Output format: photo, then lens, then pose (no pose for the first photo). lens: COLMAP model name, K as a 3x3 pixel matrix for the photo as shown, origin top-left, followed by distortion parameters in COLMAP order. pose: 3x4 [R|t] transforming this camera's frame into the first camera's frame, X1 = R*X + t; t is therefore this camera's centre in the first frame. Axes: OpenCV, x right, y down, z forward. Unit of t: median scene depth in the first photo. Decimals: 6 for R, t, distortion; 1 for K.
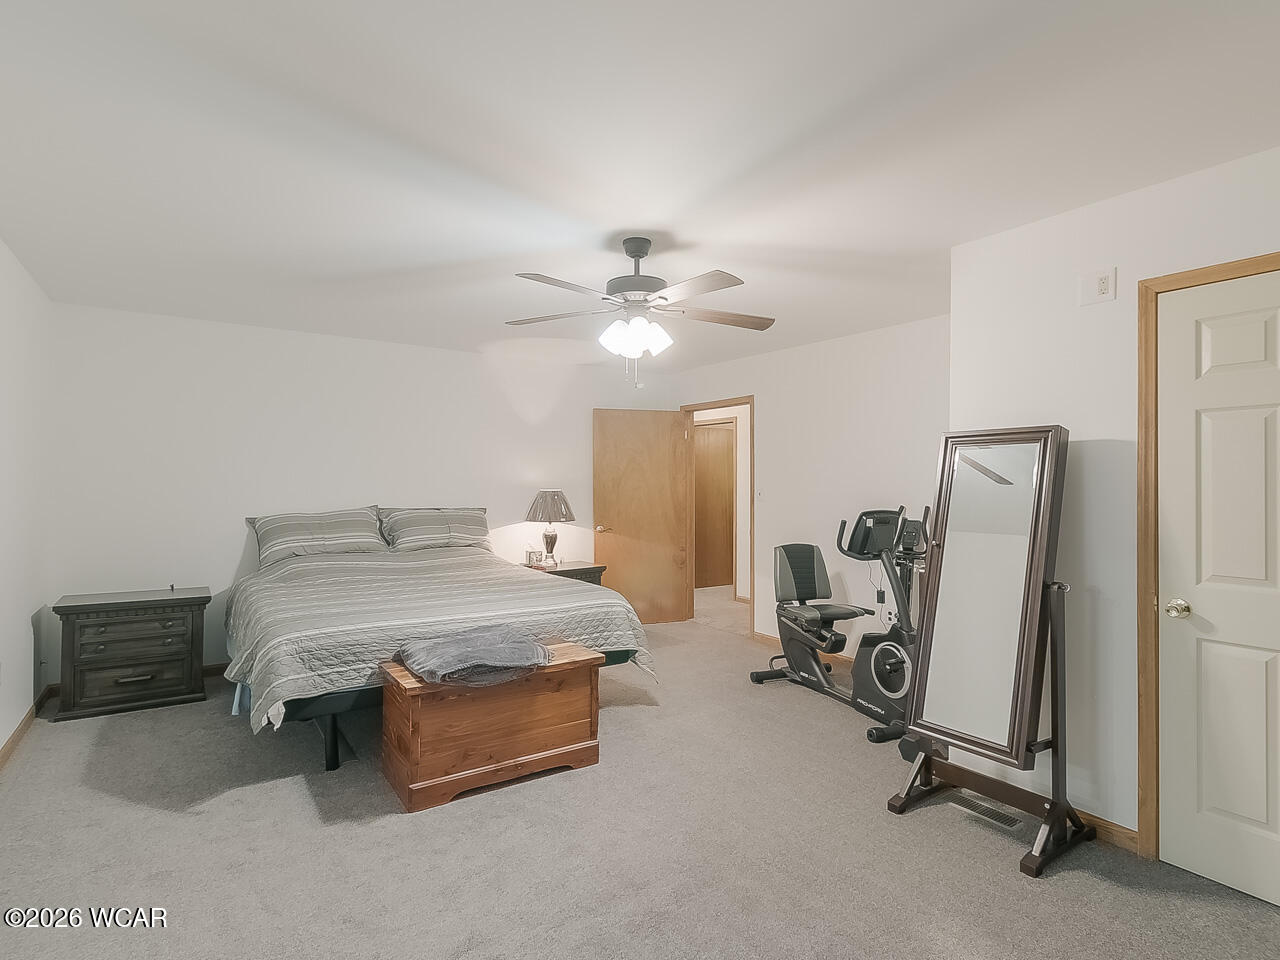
lens RADIAL K [[673.6, 0, 630.4], [0, 673.6, 470.3], [0, 0, 1]] dist [0.001225, -0.000081]
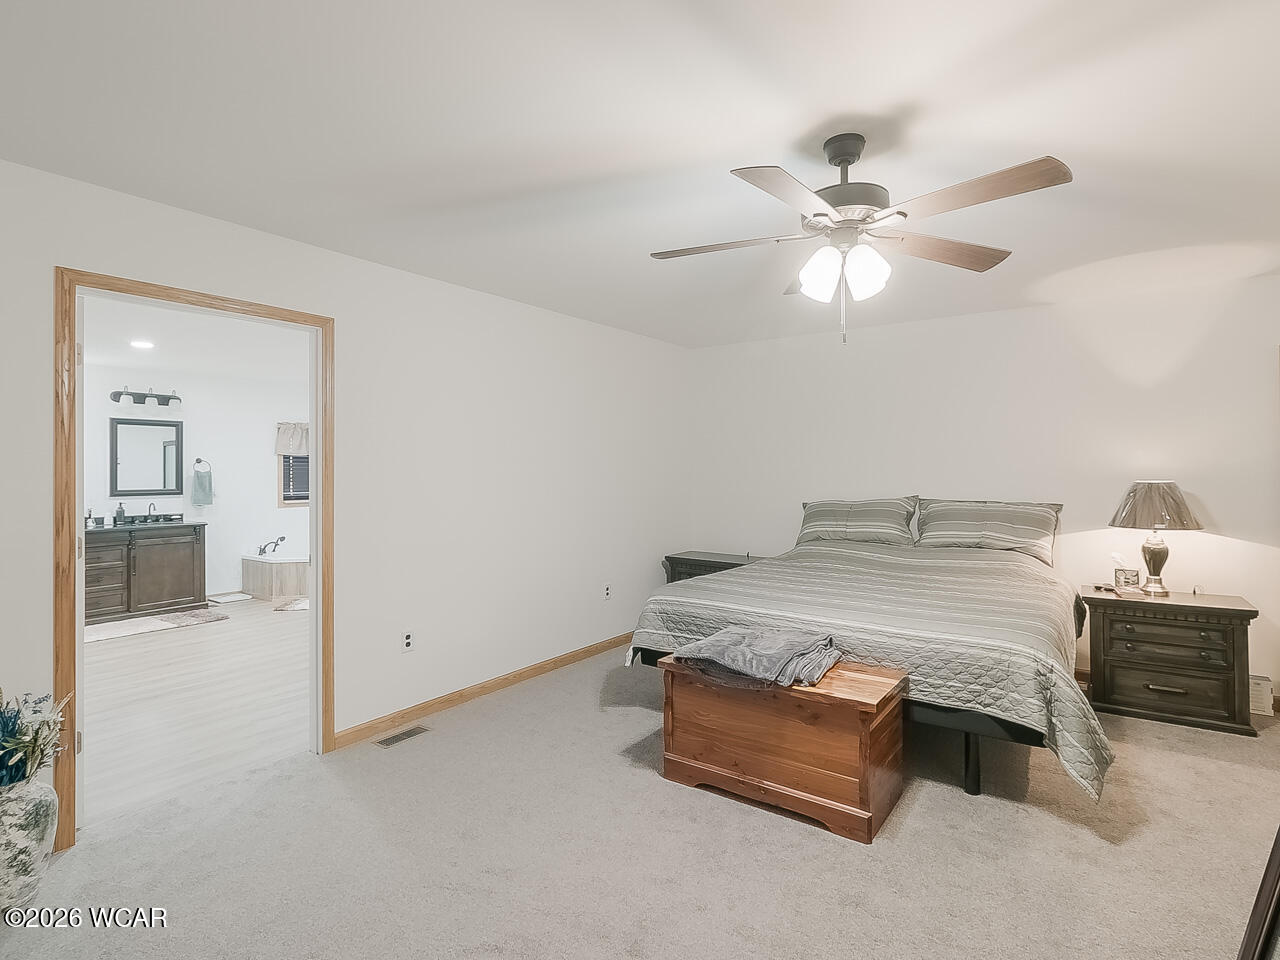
lens RADIAL K [[667.3, 0, 627.1], [0, 667.3, 458.0], [0, 0, 1]] dist [0.000105, -0.000021]
pose [[0.341285, -0.020915, -0.939727, 0.390552], [0.020973, 0.999673, -0.014633, 0.006479], [0.939726, -0.014714, 0.341612, 0.342916]]
